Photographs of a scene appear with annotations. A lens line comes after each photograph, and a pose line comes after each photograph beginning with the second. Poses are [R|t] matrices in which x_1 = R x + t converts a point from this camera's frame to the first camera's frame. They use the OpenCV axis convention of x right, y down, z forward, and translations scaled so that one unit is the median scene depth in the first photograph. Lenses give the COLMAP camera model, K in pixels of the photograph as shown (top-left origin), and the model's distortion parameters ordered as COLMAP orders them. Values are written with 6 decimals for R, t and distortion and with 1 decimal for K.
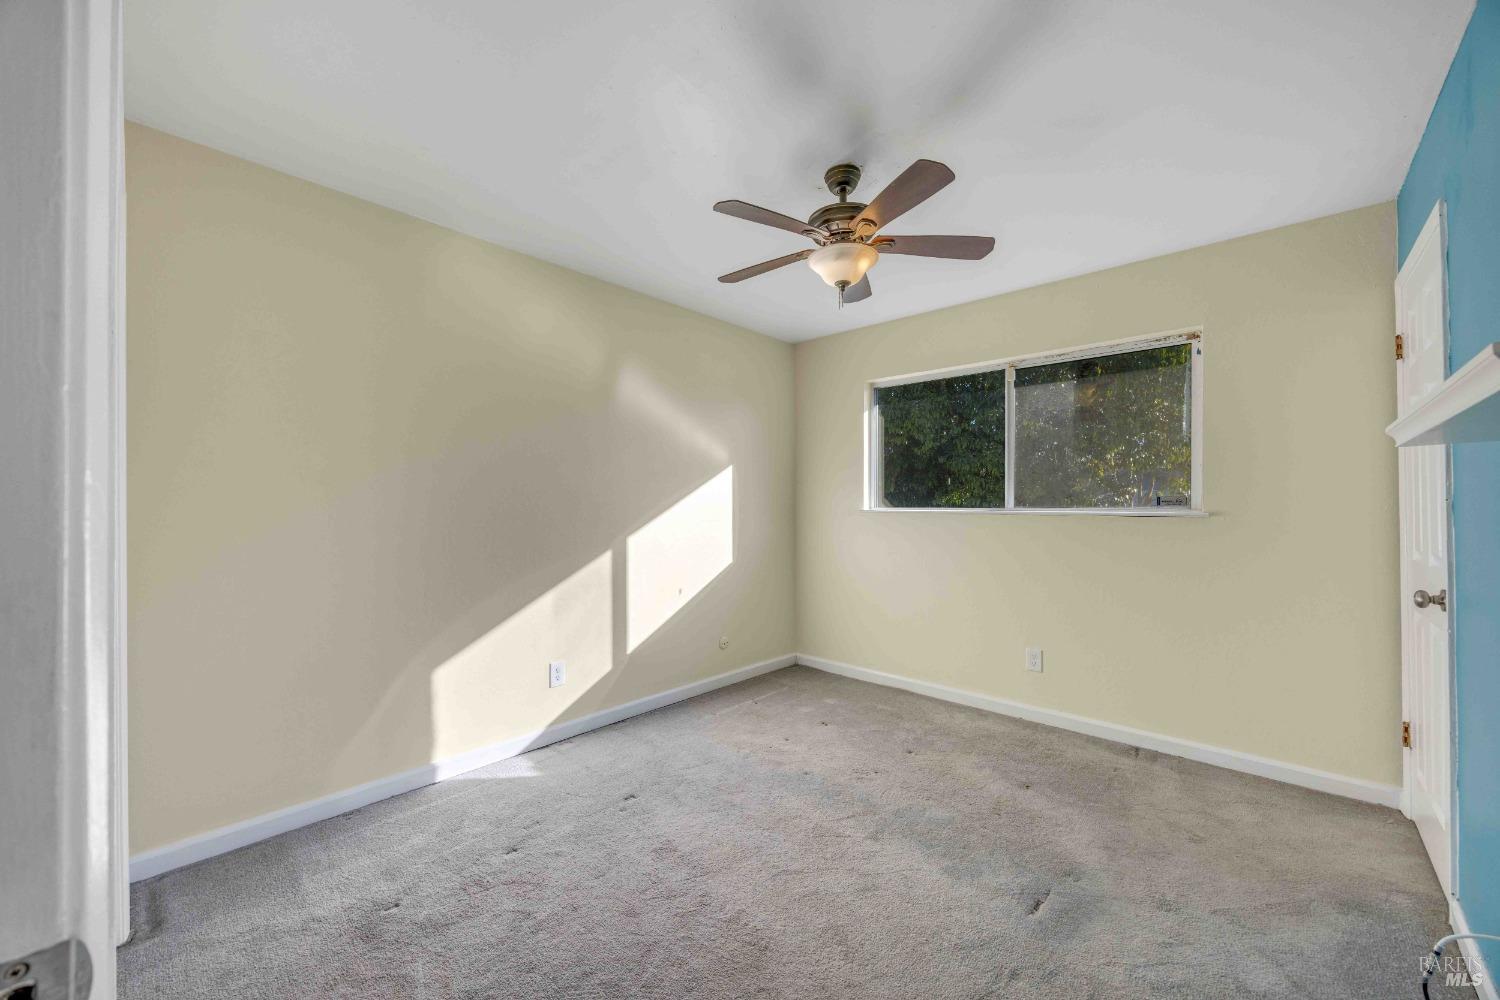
lens RADIAL K [[571.2, 0, 751.0], [0, 571.2, 496.6], [0, 0, 1]] dist [-0.002870, -0.000409]
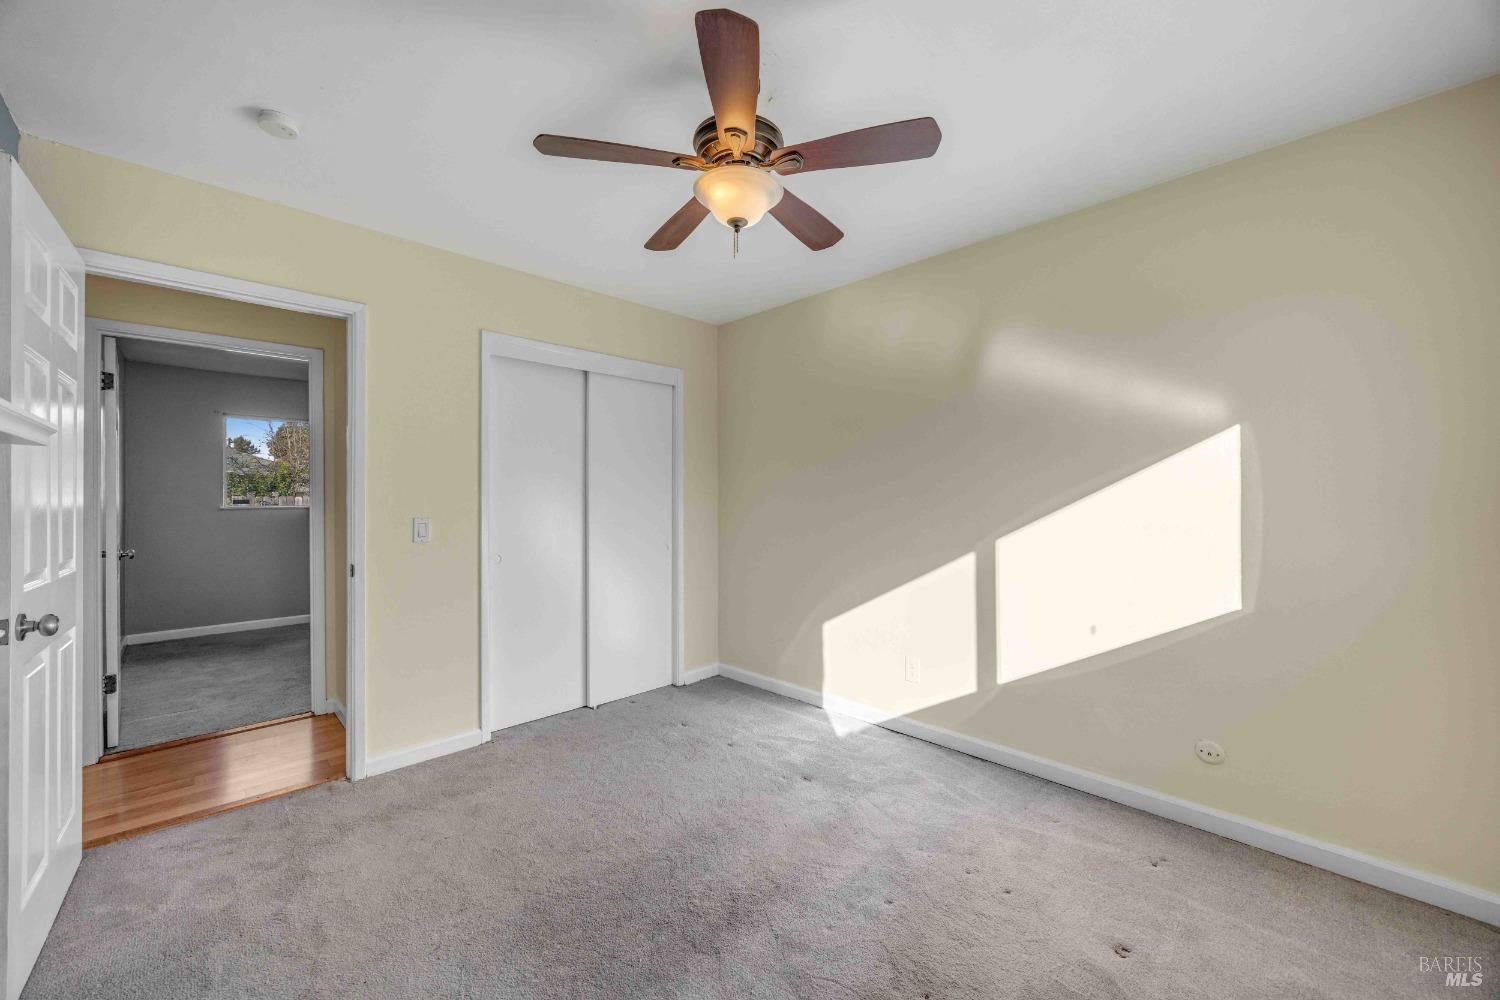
lens RADIAL K [[568.5, 0, 753.0], [0, 568.5, 501.6], [0, 0, 1]] dist [-0.002318, -0.000066]
pose [[-0.034336, 0.002508, -0.999407, 0.614532], [0.008781, 0.999959, 0.002208, 0.013172], [0.999372, -0.008700, -0.034356, 0.702198]]
